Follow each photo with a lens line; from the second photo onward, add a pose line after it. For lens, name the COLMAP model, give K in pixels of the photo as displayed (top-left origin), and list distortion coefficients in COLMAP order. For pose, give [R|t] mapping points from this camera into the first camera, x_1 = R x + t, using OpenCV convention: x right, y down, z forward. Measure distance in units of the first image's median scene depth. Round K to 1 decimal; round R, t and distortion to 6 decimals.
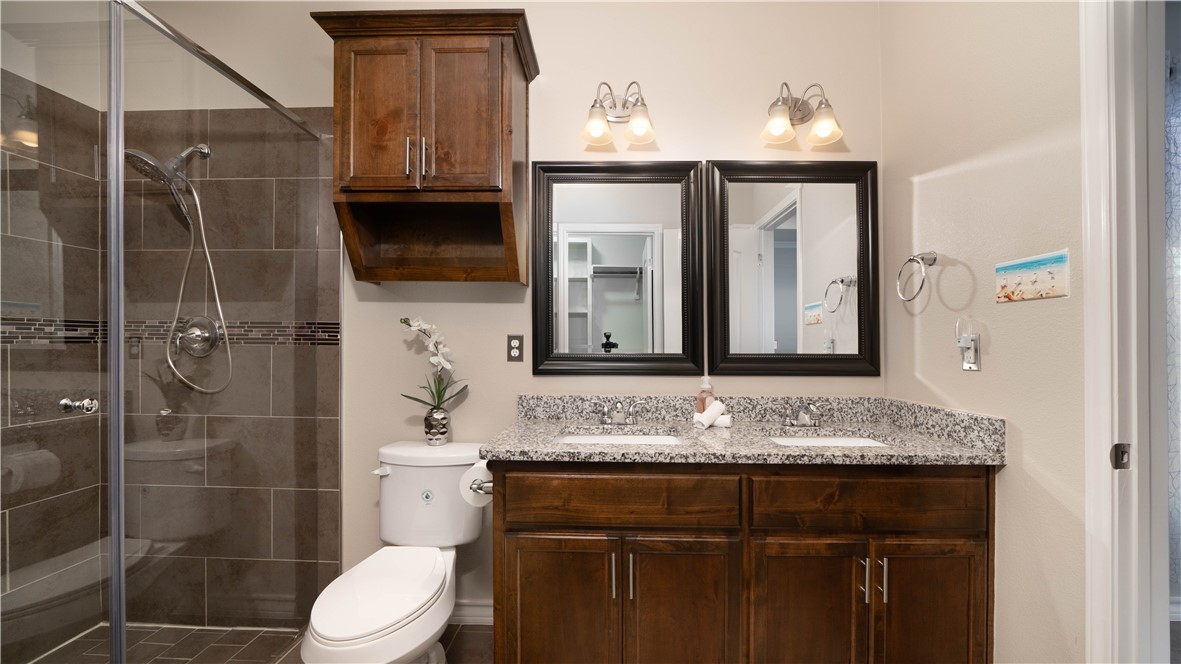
lens RADIAL K [[455.3, 0, 598.9], [0, 455.3, 339.8], [0, 0, 1]] dist [-0.020800, 0.000186]
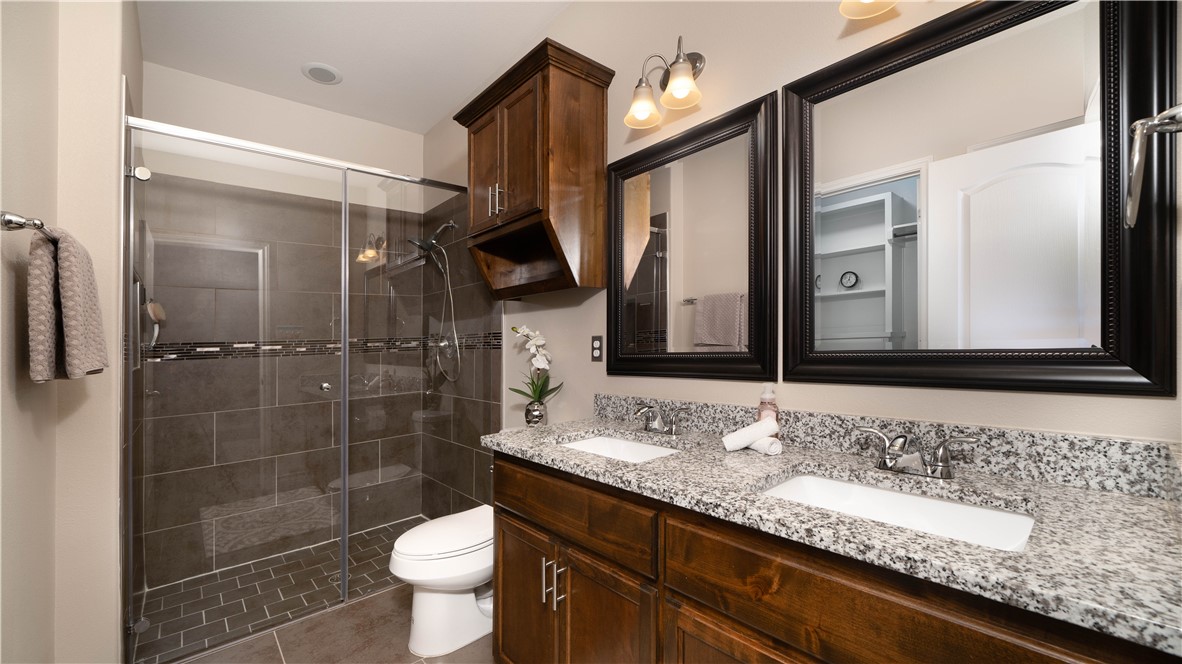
lens RADIAL K [[470.6, 0, 596.5], [0, 470.6, 325.9], [0, 0, 1]] dist [-0.005571, 0.000693]
pose [[0.658793, -0.051393, -0.750567, 0.671951], [0.047894, 0.998505, -0.026332, -0.005461], [0.750798, -0.018601, 0.660270, 0.300315]]
